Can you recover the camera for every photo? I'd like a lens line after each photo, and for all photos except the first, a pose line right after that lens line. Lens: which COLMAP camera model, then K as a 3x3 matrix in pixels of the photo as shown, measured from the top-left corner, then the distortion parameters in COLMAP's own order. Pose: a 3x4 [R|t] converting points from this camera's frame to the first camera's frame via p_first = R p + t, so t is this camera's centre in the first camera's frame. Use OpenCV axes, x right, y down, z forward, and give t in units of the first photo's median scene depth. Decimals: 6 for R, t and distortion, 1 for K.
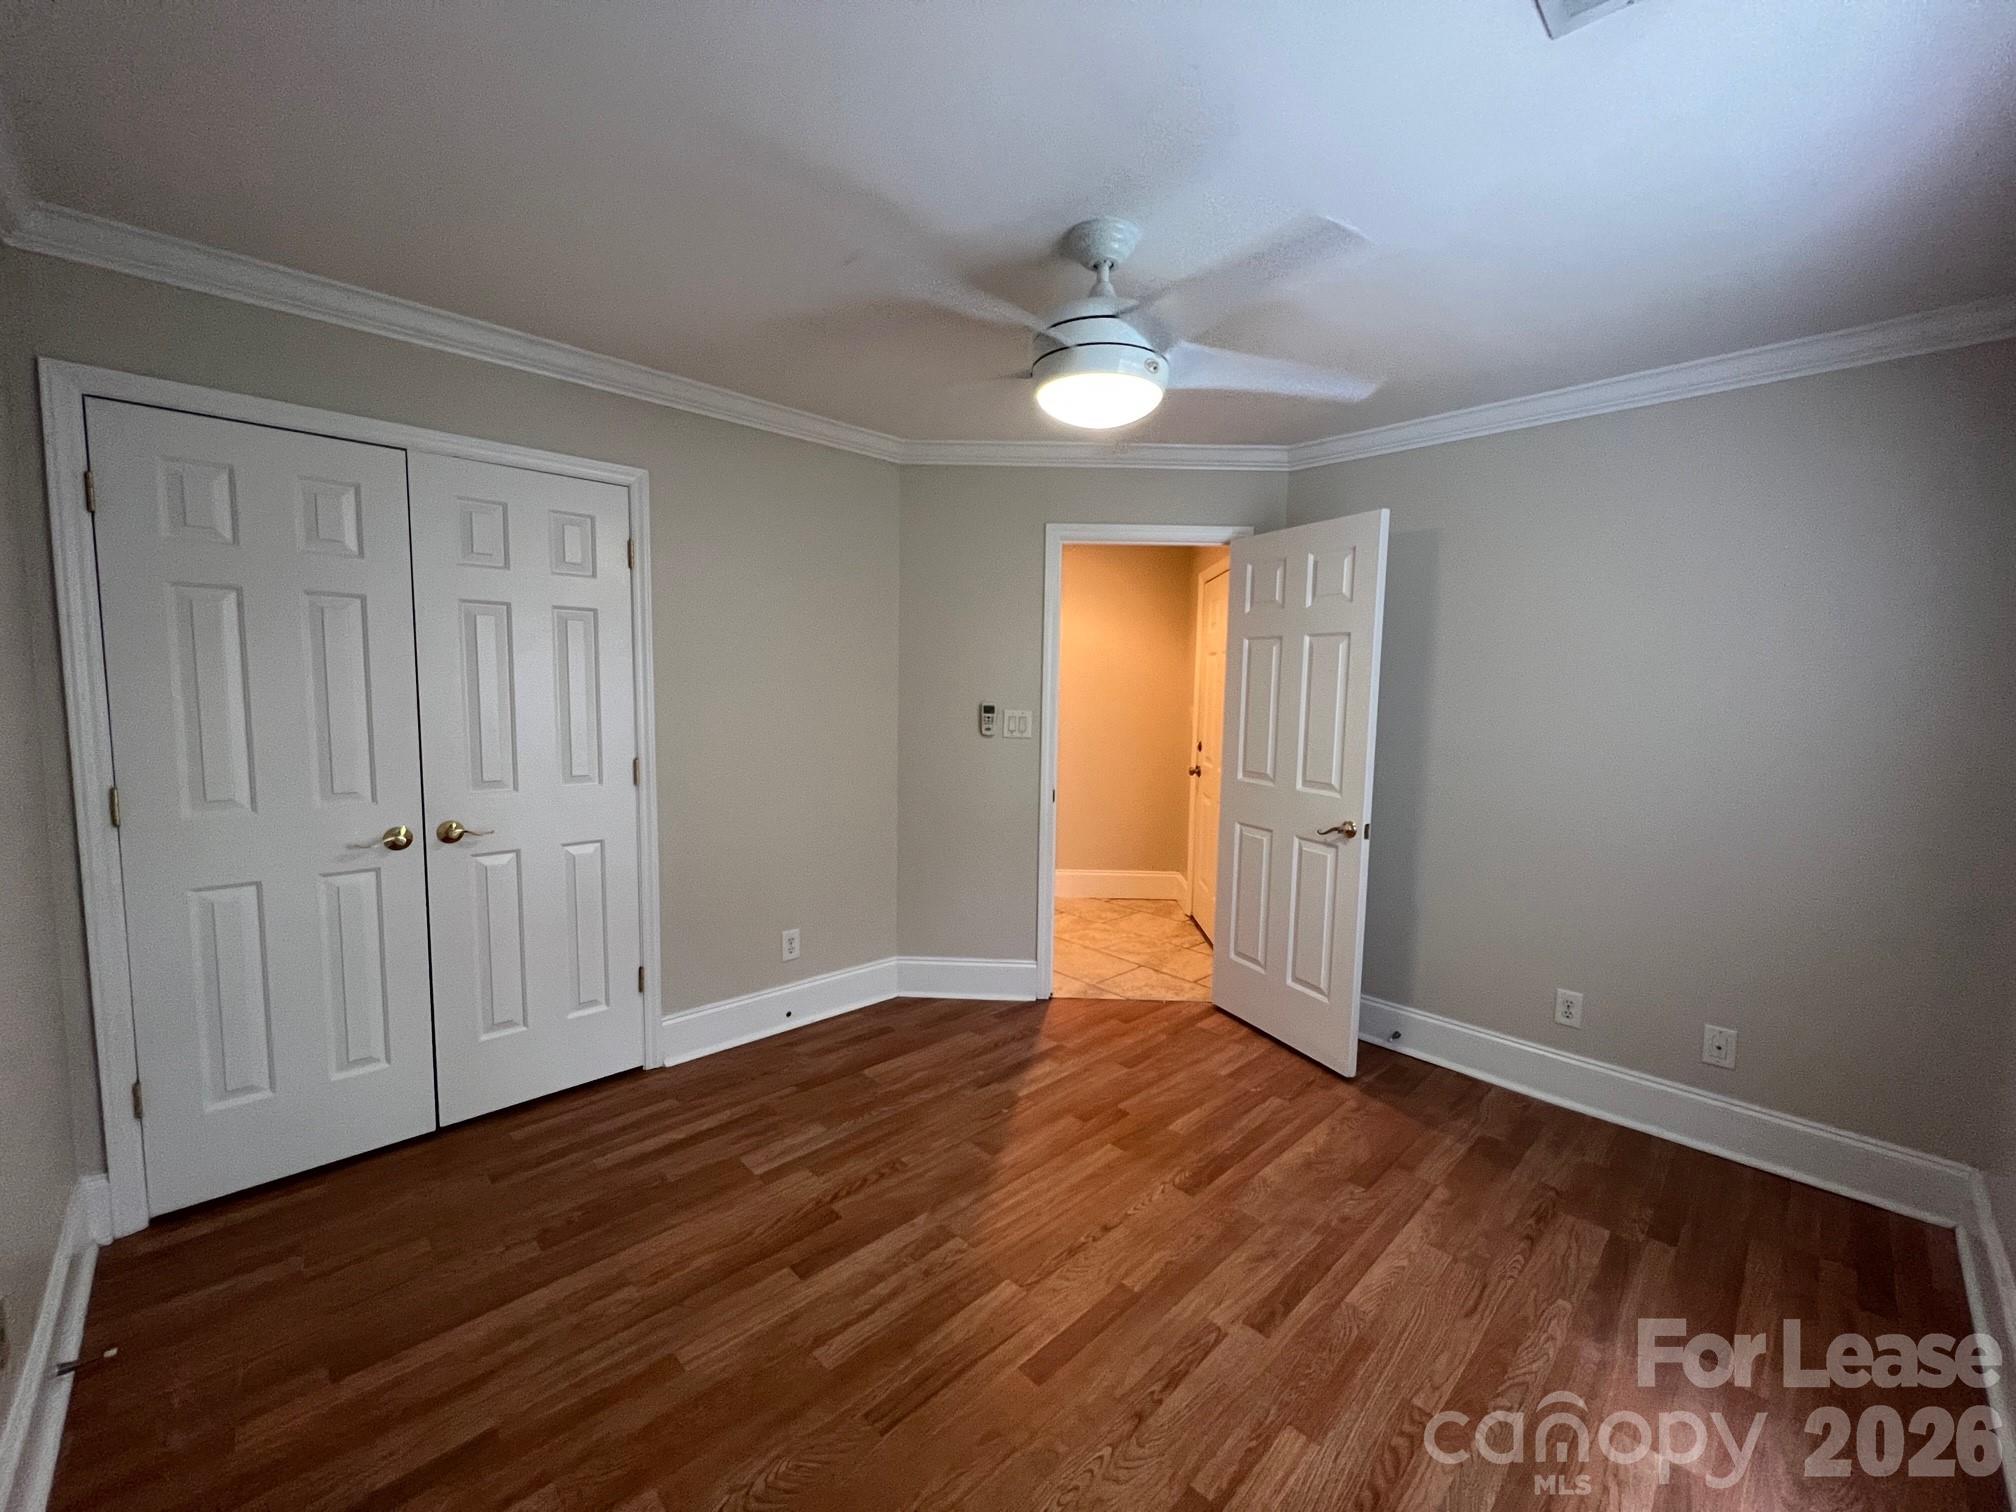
lens RADIAL K [[811.1, 0, 1013.0], [0, 811.1, 761.0], [0, 0, 1]] dist [0.000369, 0.000425]
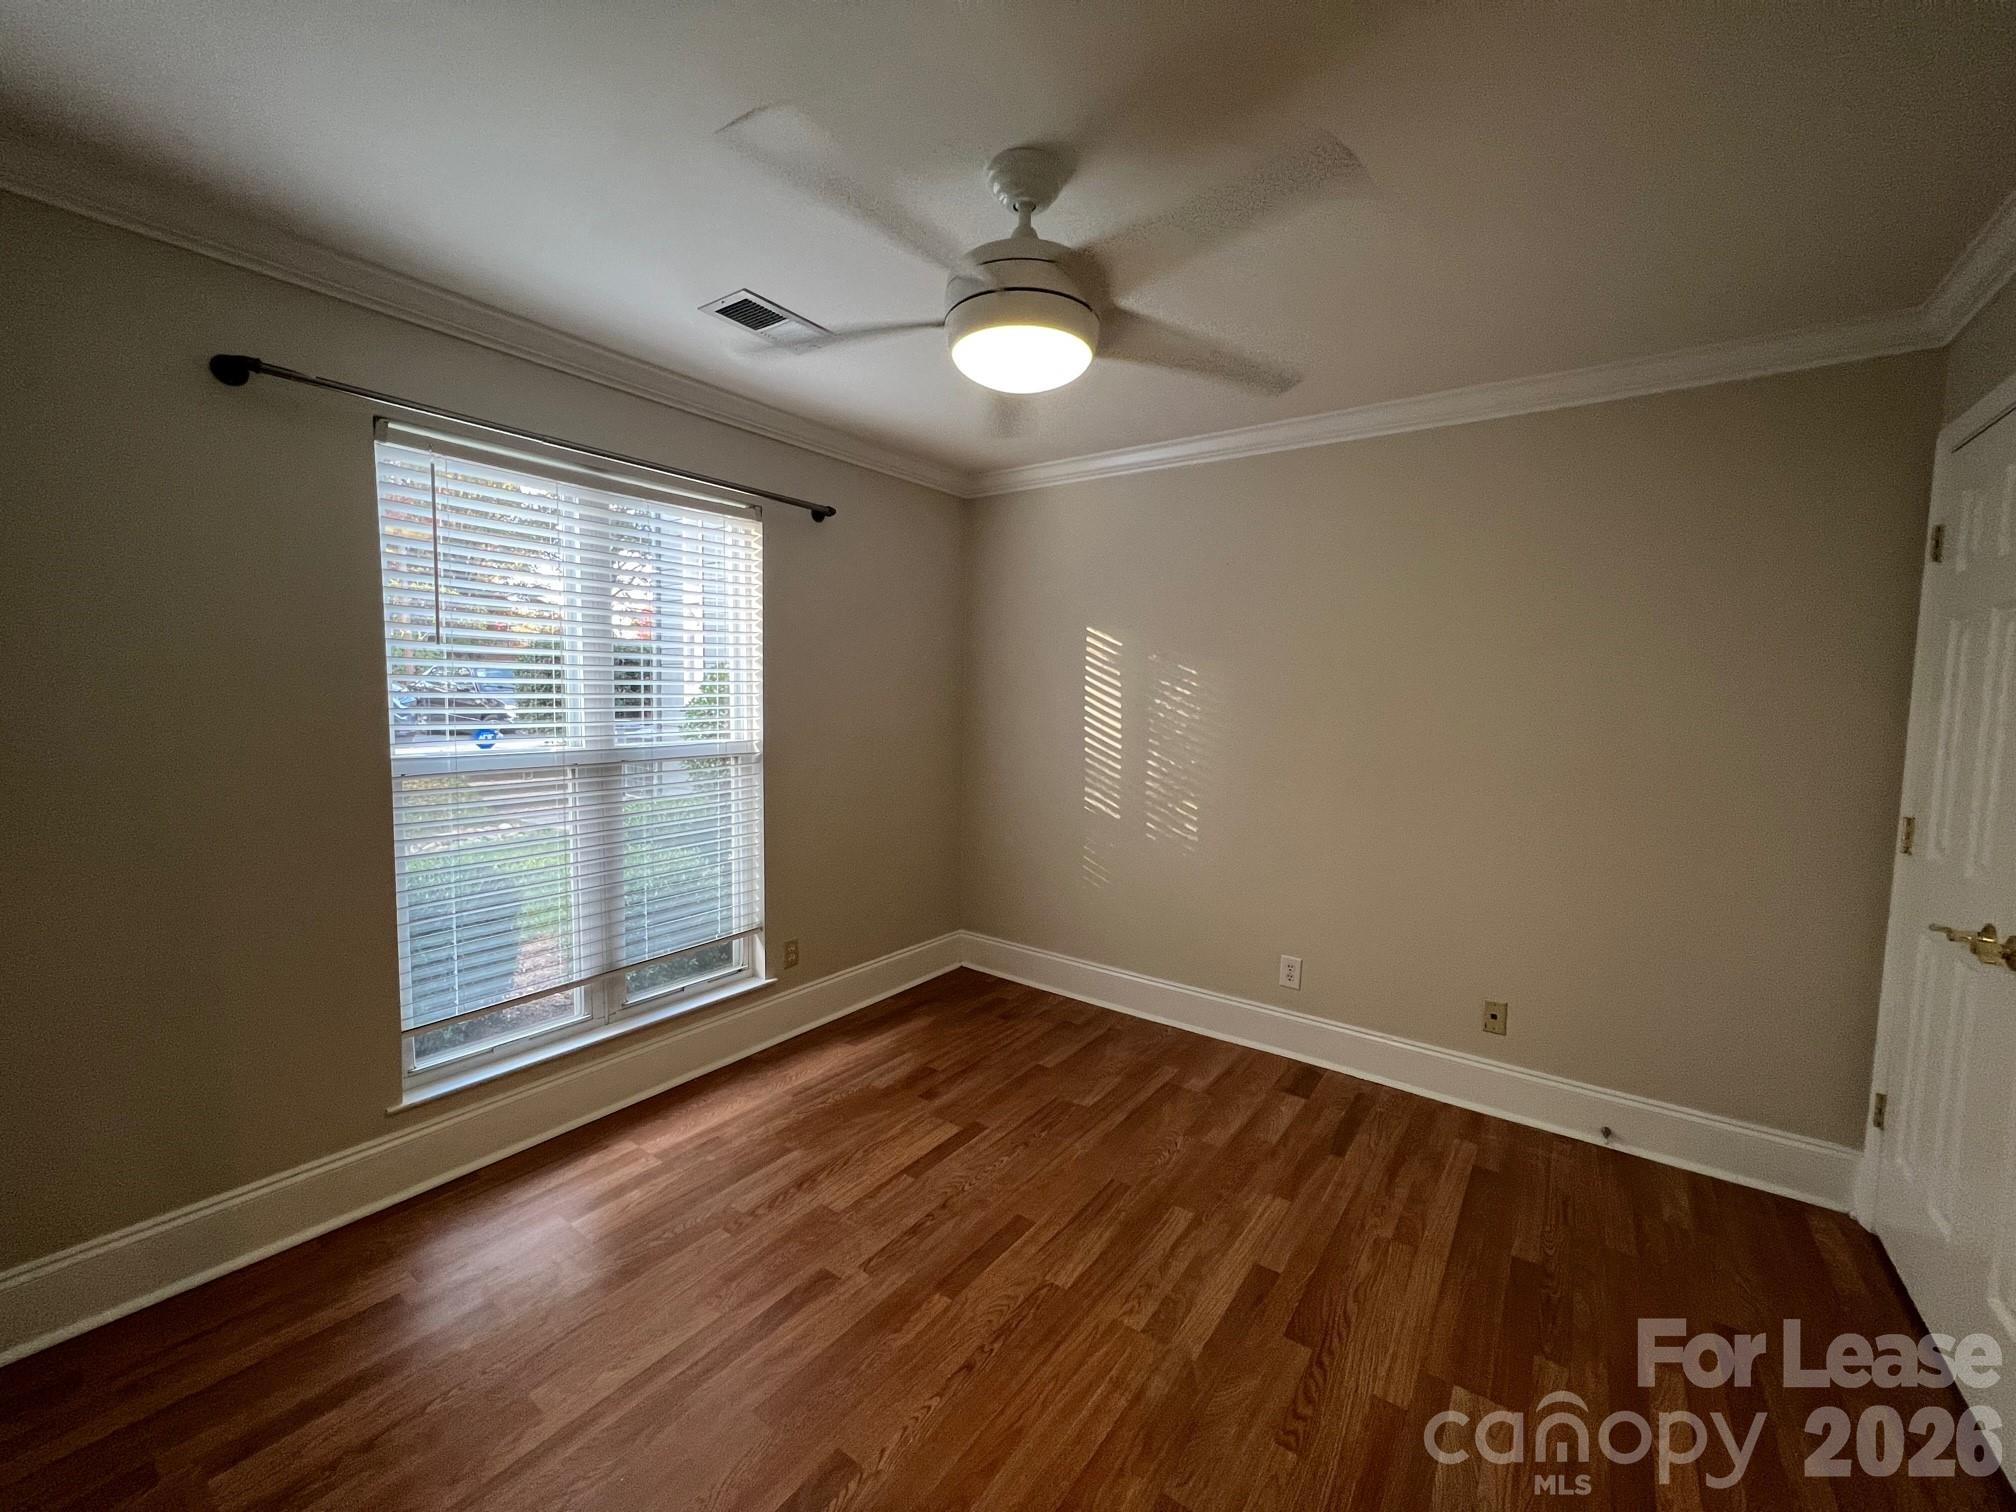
lens RADIAL K [[811.1, 0, 1008.7], [0, 811.1, 755.9], [0, 0, 1]] dist [0.000369, 0.000425]
pose [[-0.984868, -0.024376, -0.171585, 0.253096], [-0.053745, 0.984207, 0.168668, -0.166950], [0.164763, 0.175338, -0.970623, 1.865142]]
